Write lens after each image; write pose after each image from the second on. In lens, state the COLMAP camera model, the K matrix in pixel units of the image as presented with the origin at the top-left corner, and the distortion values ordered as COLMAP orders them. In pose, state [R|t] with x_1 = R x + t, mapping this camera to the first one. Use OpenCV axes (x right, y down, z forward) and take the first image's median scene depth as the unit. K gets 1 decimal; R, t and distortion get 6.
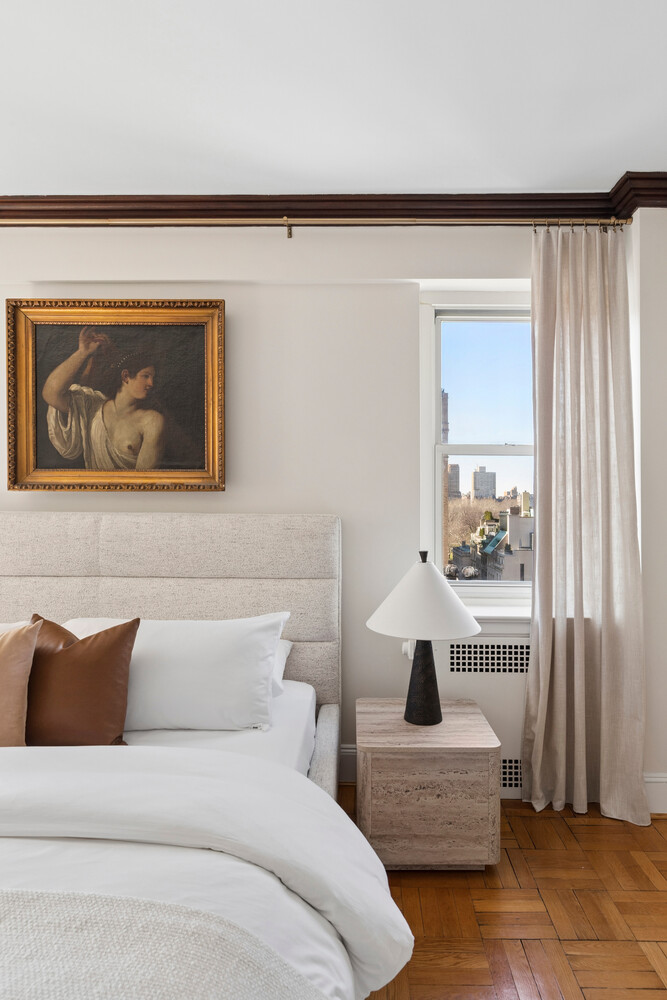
lens RADIAL K [[571.7, 0, 335.2], [0, 571.7, 496.5], [0, 0, 1]] dist [0.002743, -0.000193]
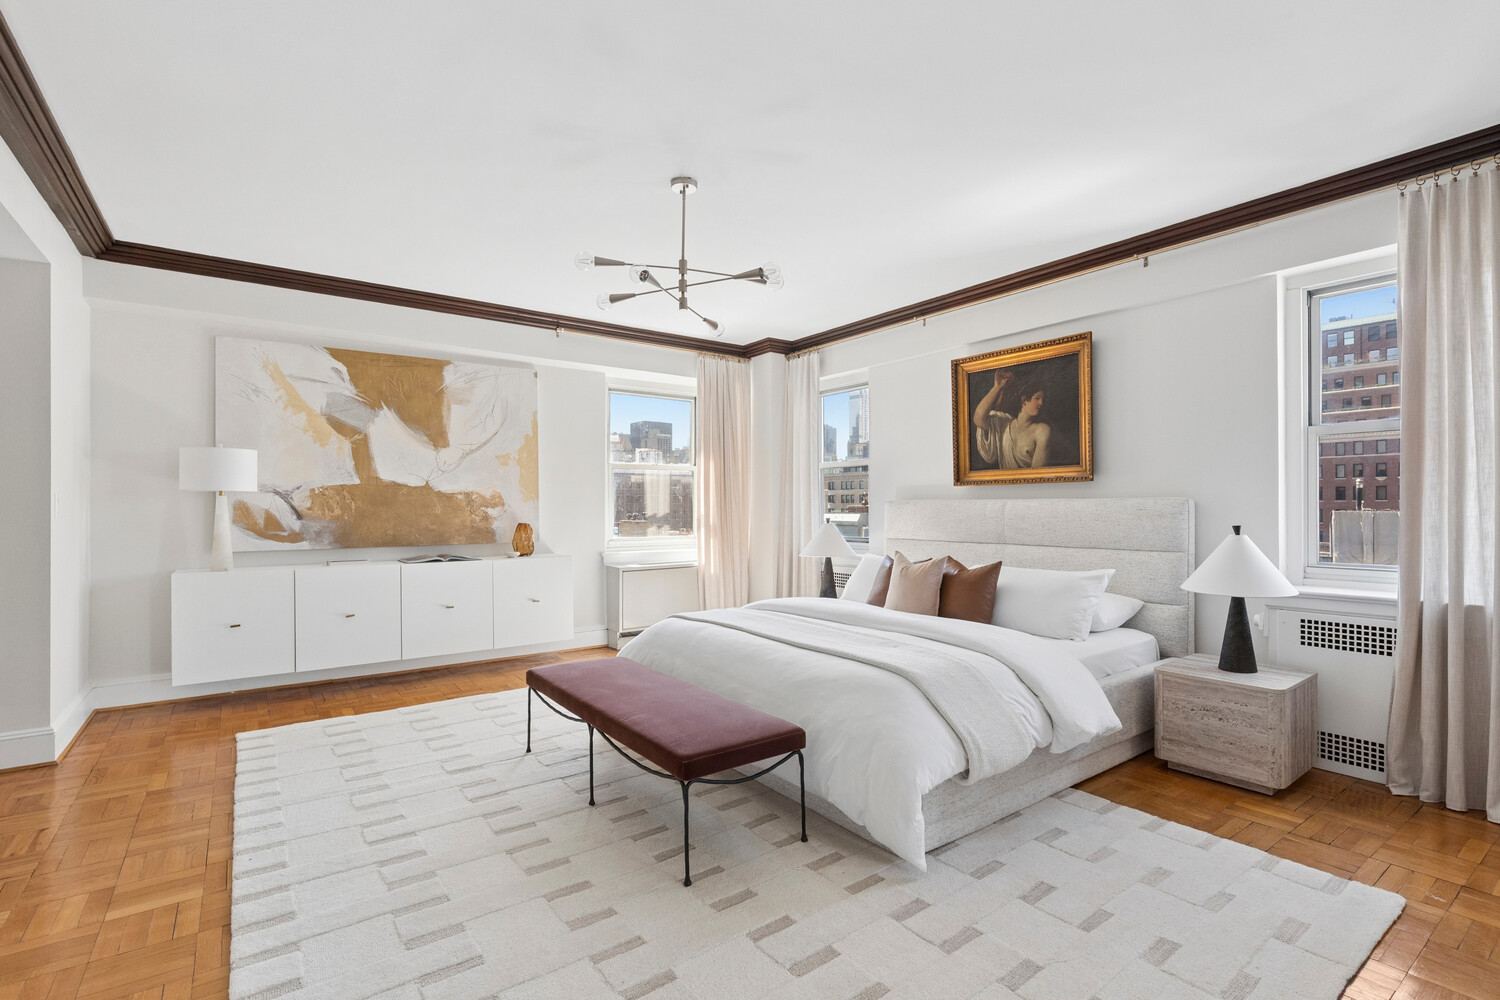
lens RADIAL K [[693.9, 0, 745.6], [0, 693.9, 505.3], [0, 0, 1]] dist [0.002079, 0.000102]
pose [[0.583760, -0.010348, -0.811861, 0.604781], [0.015171, 0.999883, -0.001836, 0.035690], [0.811785, -0.011245, 0.583849, -0.530201]]
